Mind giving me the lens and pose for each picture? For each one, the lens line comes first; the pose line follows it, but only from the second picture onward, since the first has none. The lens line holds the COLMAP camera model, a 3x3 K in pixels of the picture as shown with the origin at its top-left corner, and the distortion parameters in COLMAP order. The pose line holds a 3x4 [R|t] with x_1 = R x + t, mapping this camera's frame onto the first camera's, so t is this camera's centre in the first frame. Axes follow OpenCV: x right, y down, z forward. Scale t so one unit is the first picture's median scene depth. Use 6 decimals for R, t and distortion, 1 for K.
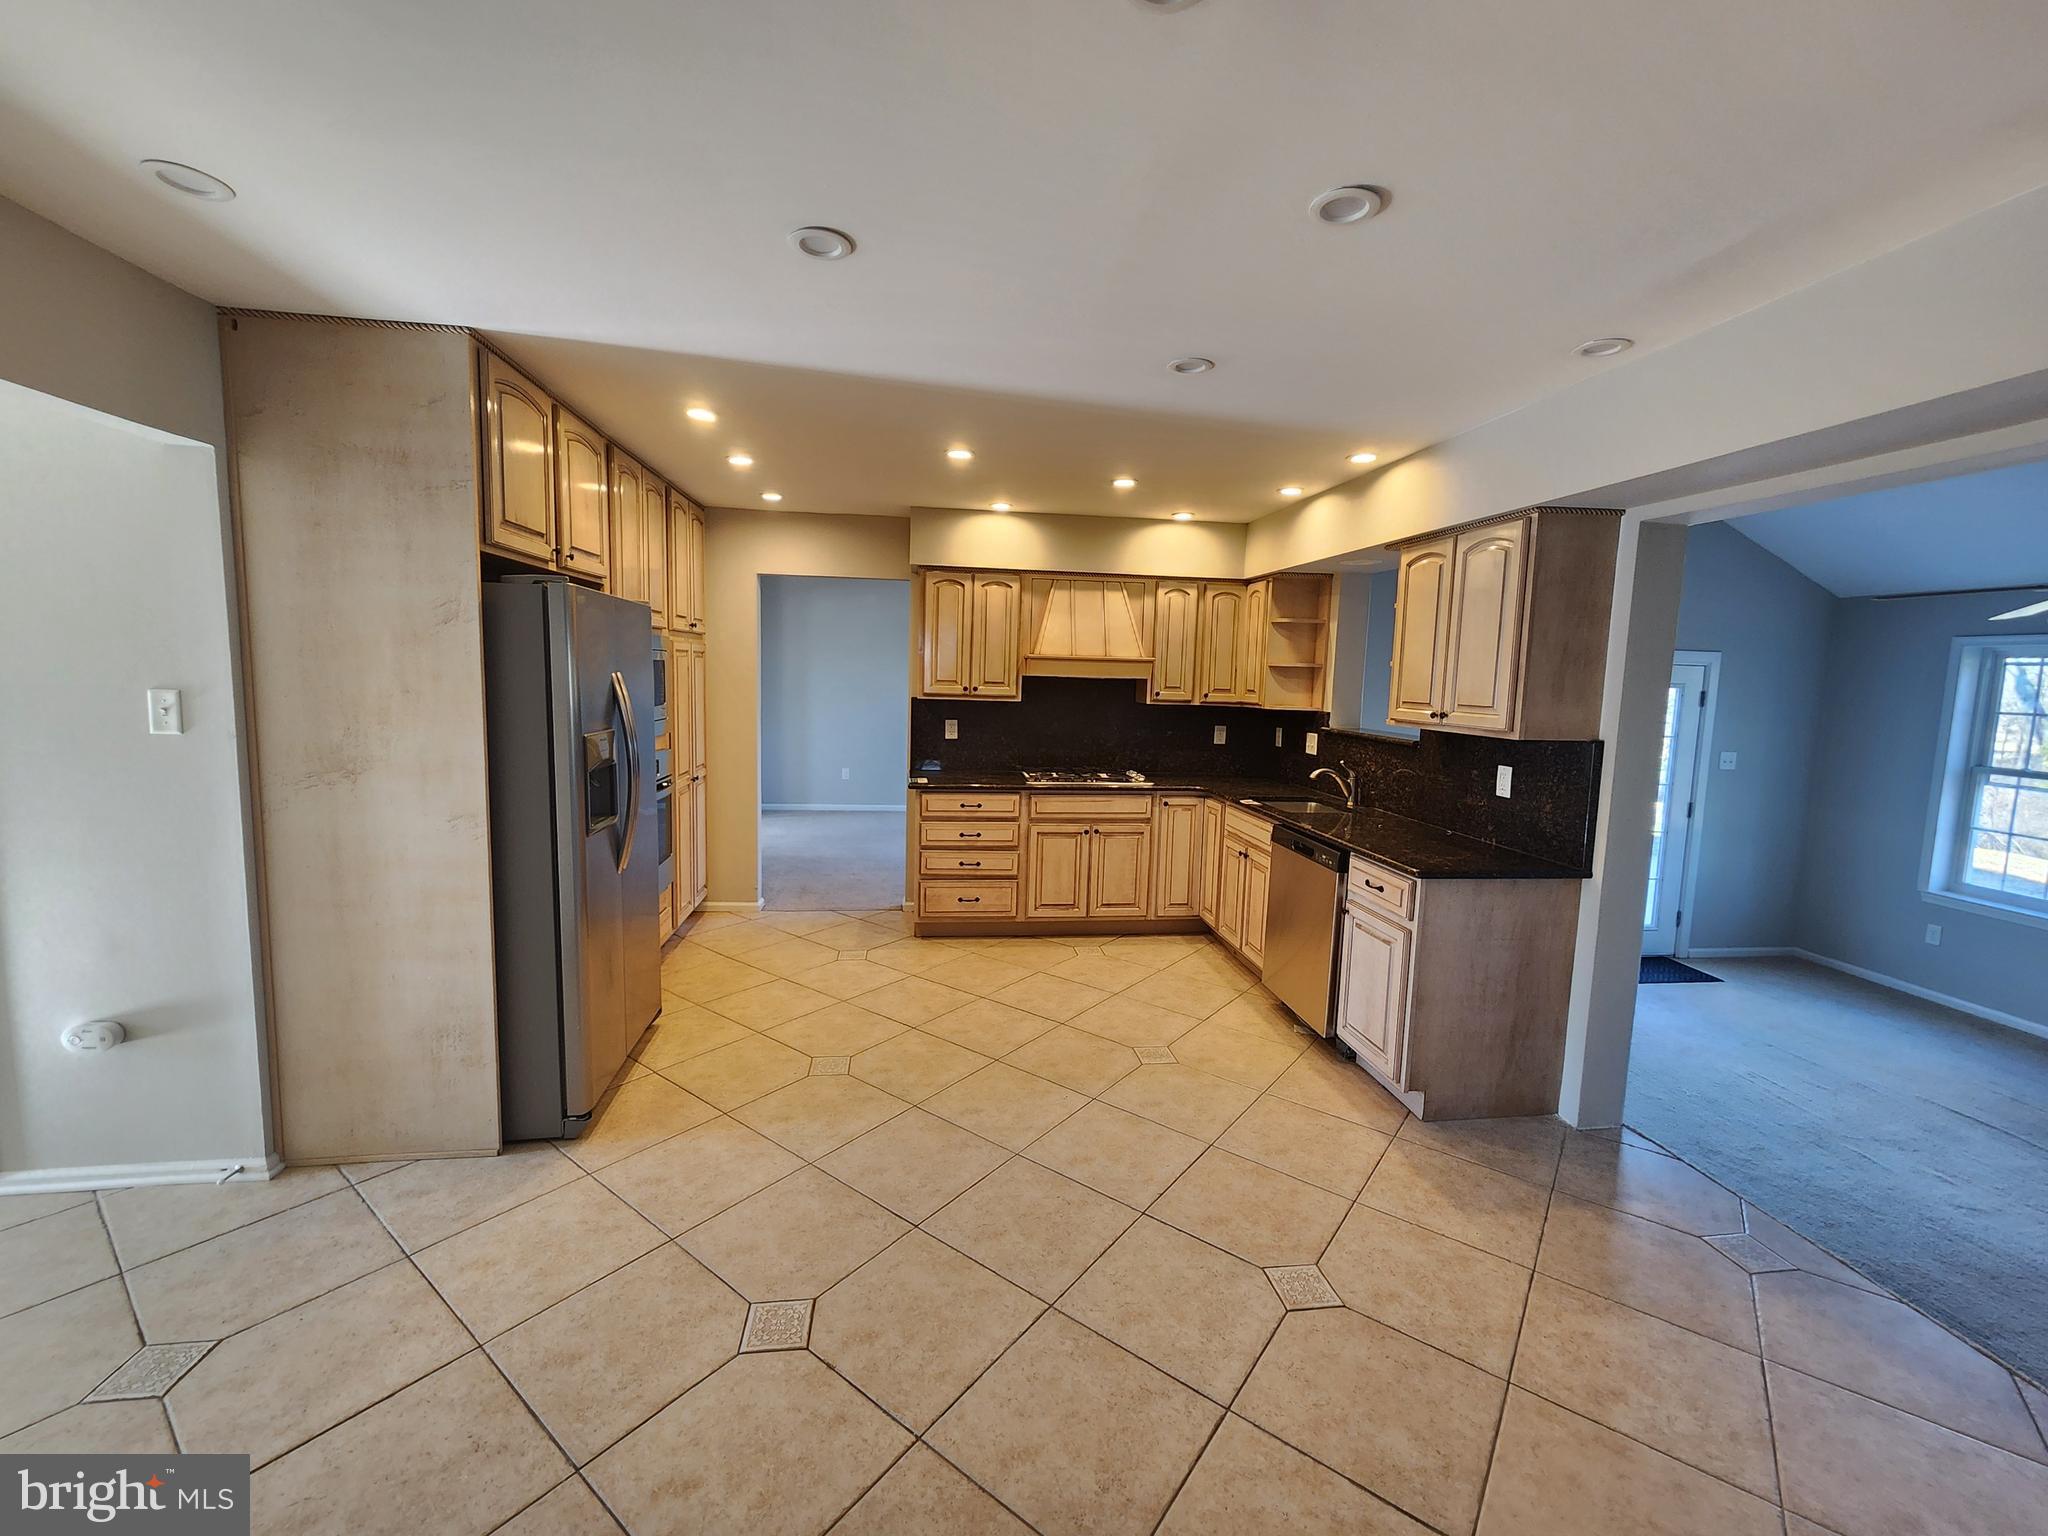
lens RADIAL K [[839.4, 0, 1022.3], [0, 839.4, 769.7], [0, 0, 1]] dist [0.003541, -0.000221]
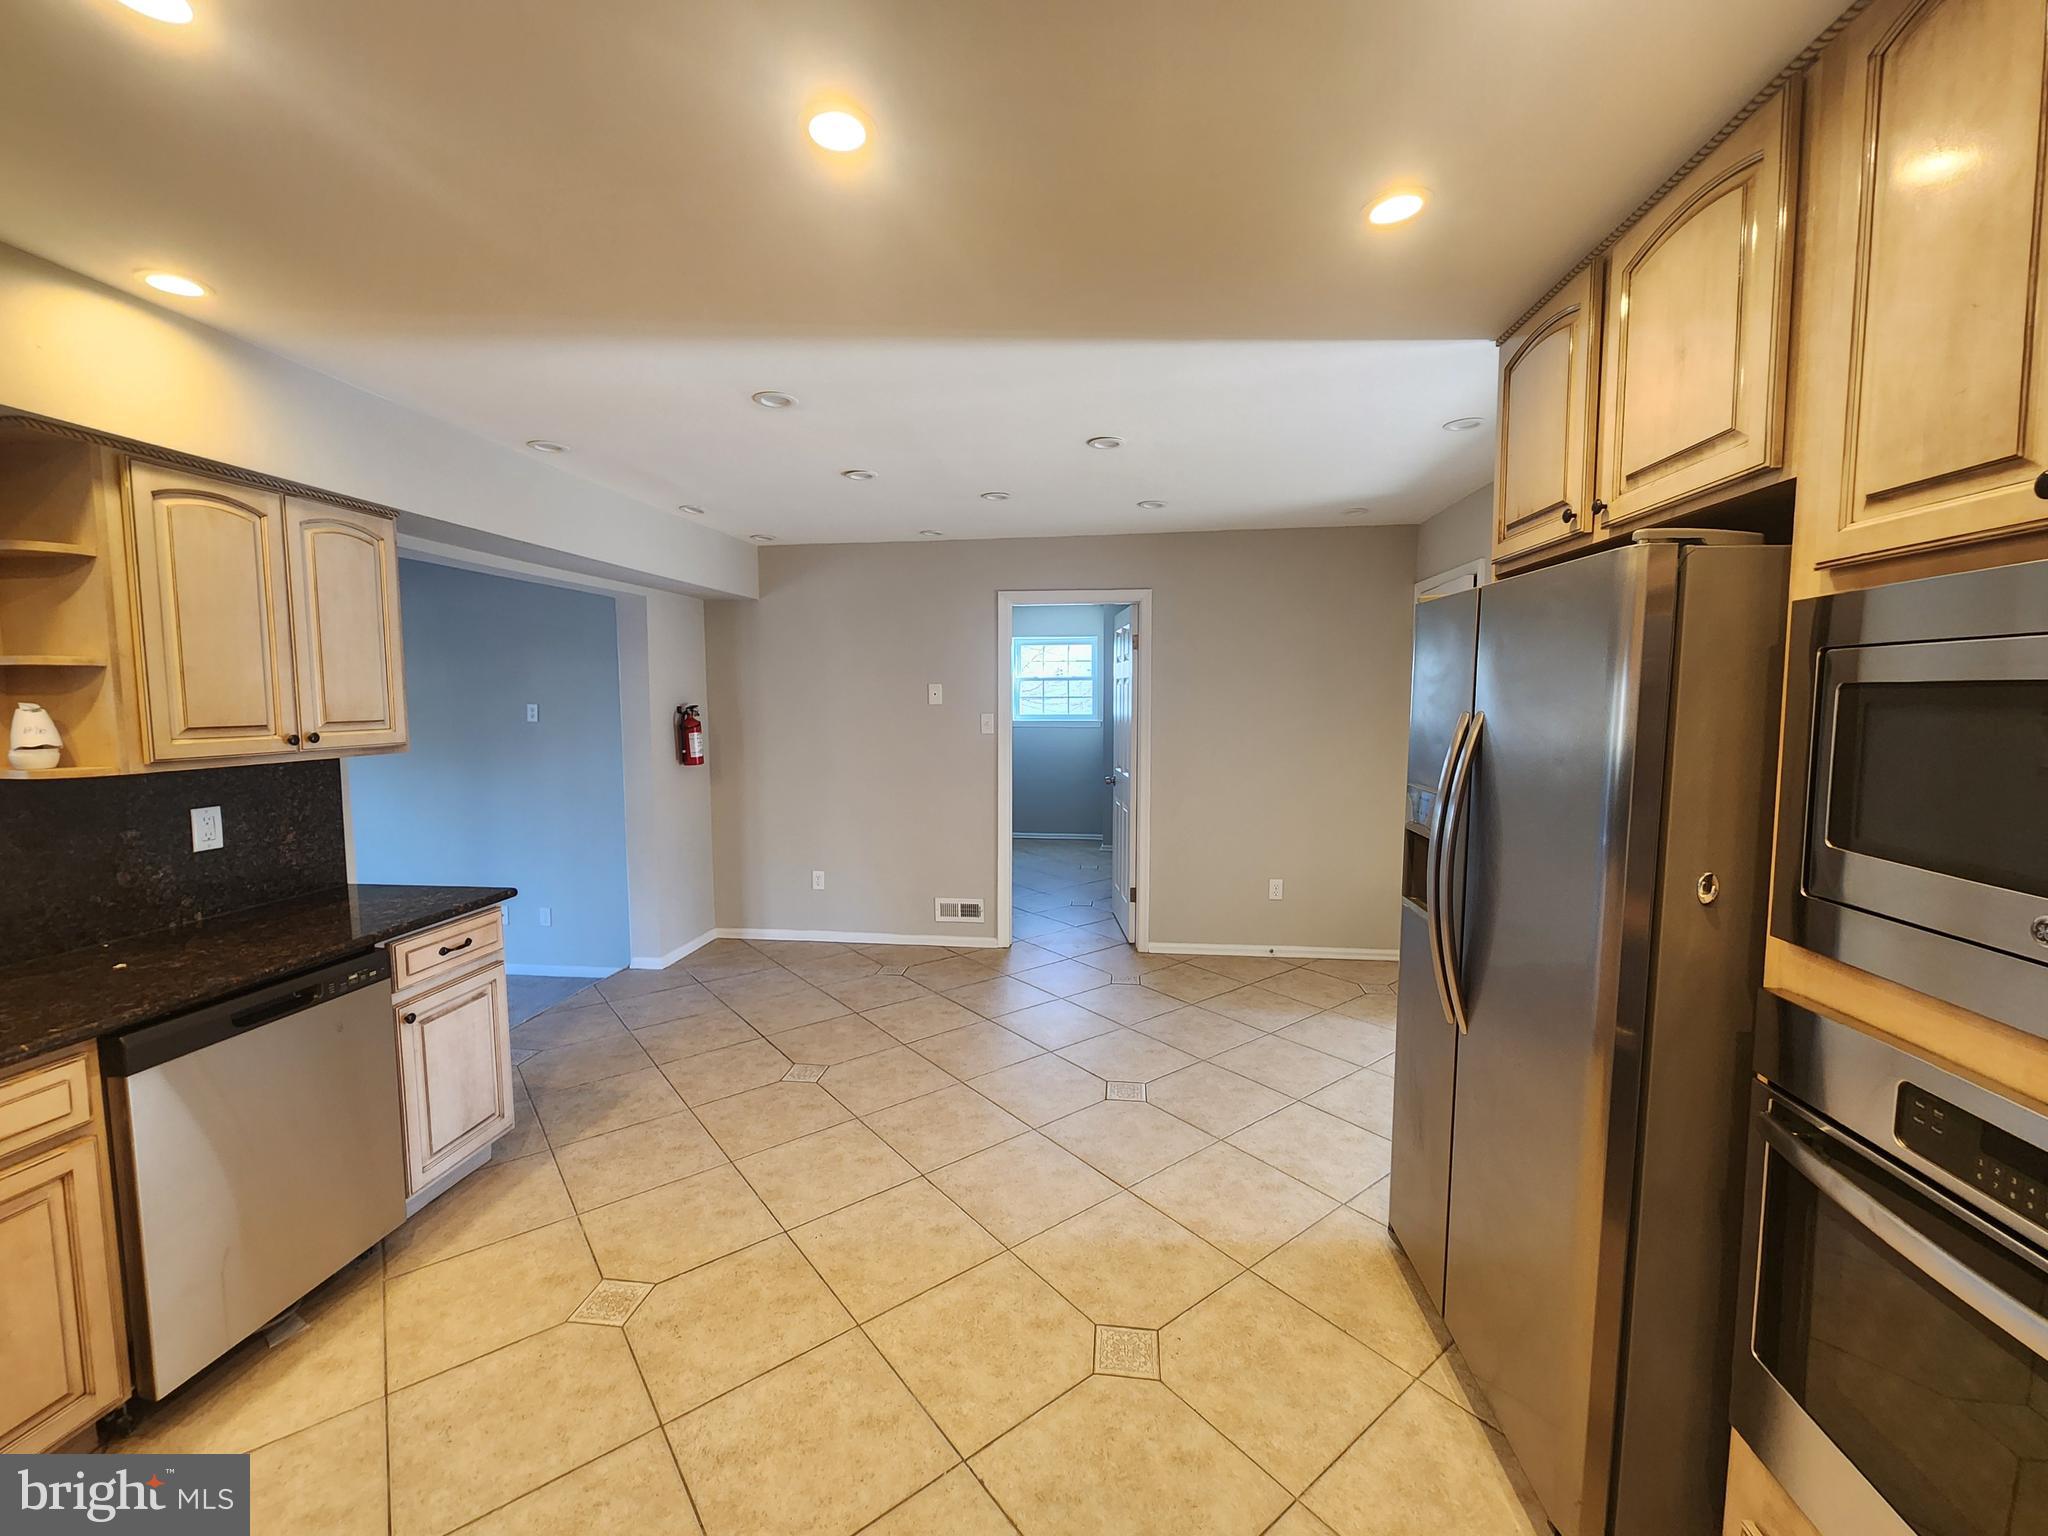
lens RADIAL K [[839.4, 0, 1024.3], [0, 839.4, 758.0], [0, 0, 1]] dist [0.003541, -0.000221]
pose [[-0.968158, -0.043438, 0.246541, -0.309151], [0.005031, 0.981256, 0.192645, -0.197335], [-0.250288, 0.187751, -0.949792, 1.625060]]
